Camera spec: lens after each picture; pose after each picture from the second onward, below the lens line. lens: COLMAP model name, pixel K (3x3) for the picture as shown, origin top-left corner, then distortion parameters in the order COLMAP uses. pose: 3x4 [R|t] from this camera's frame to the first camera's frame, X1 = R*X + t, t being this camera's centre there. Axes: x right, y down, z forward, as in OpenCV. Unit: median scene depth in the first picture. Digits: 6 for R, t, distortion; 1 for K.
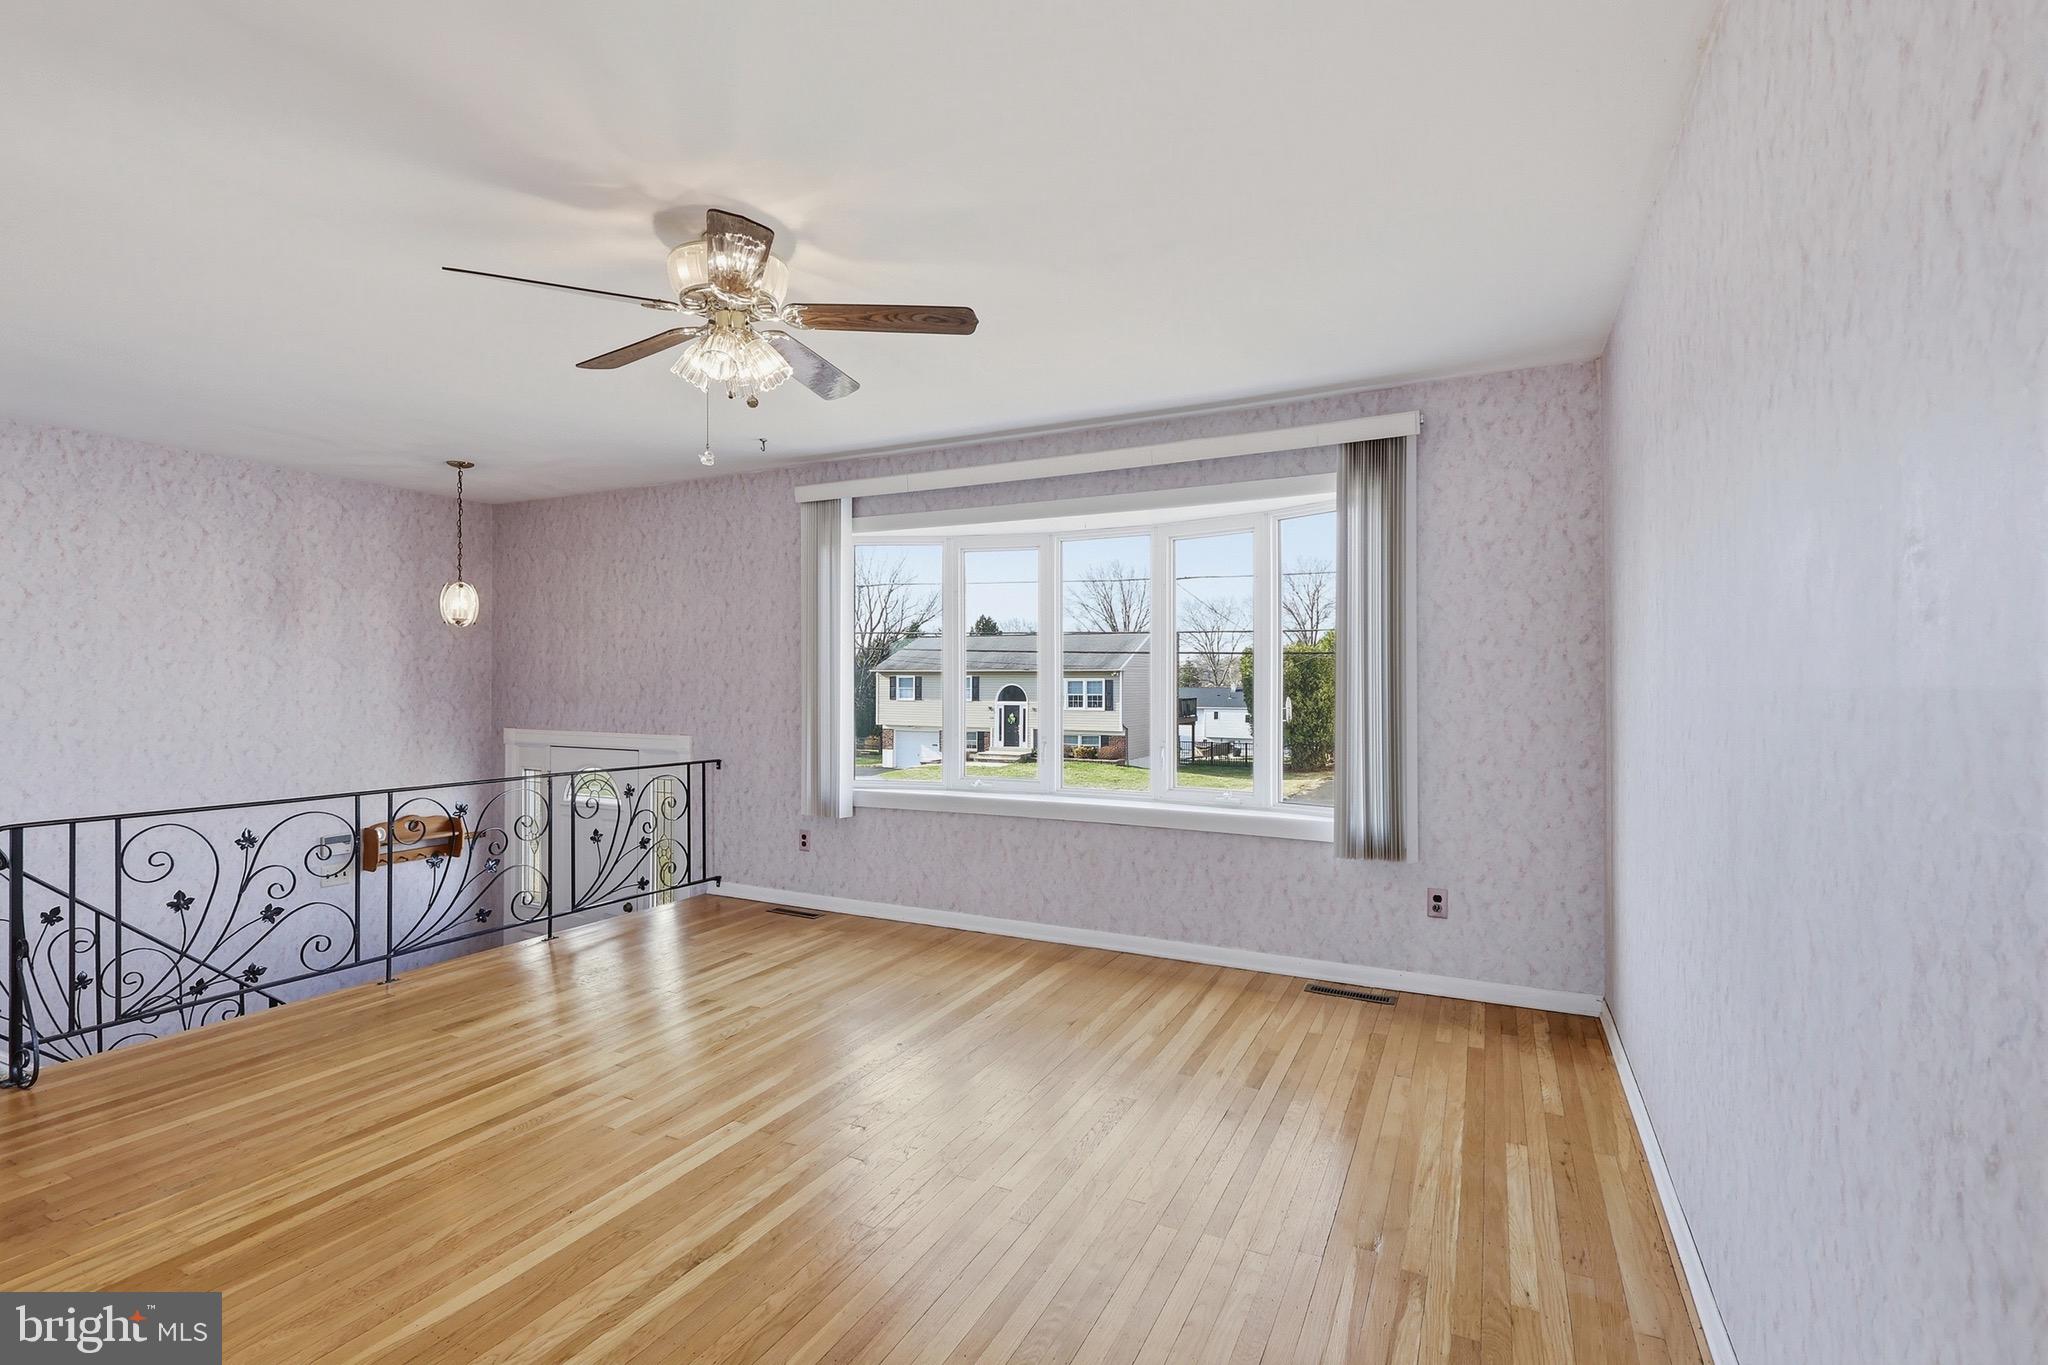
lens RADIAL K [[938.7, 0, 1017.9], [0, 938.7, 685.2], [0, 0, 1]] dist [-0.003752, -0.000856]
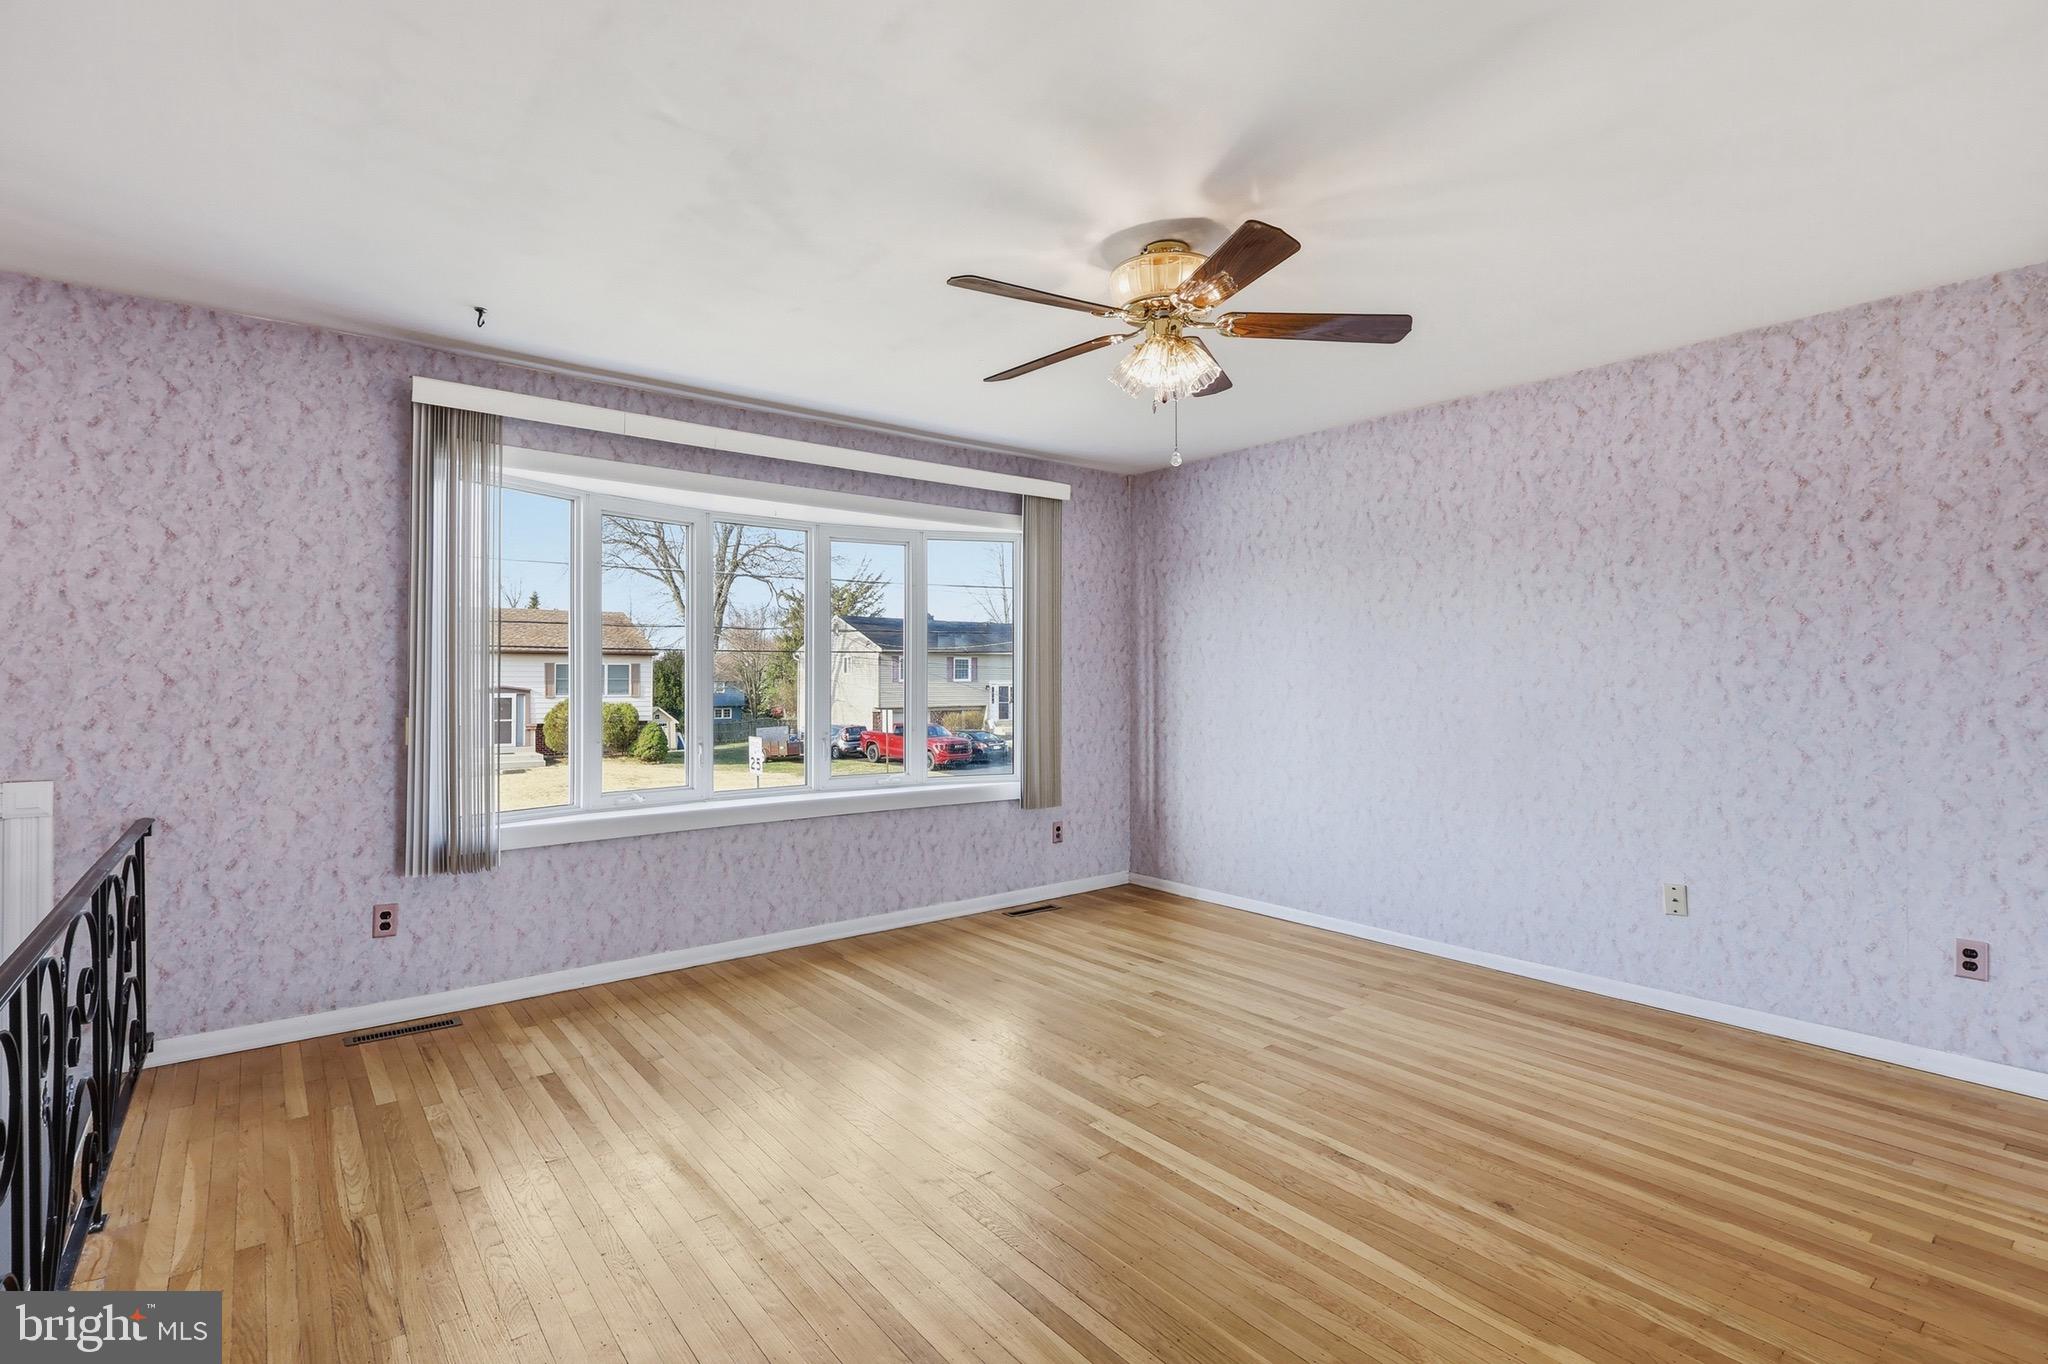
lens RADIAL K [[948.1, 0, 997.2], [0, 948.1, 669.5], [0, 0, 1]] dist [-0.002838, -0.000490]
pose [[0.427046, 0.006477, 0.904206, -0.784648], [0.003683, 0.999954, -0.008902, 0.000063], [-0.904222, 0.007132, 0.427003, 0.419007]]
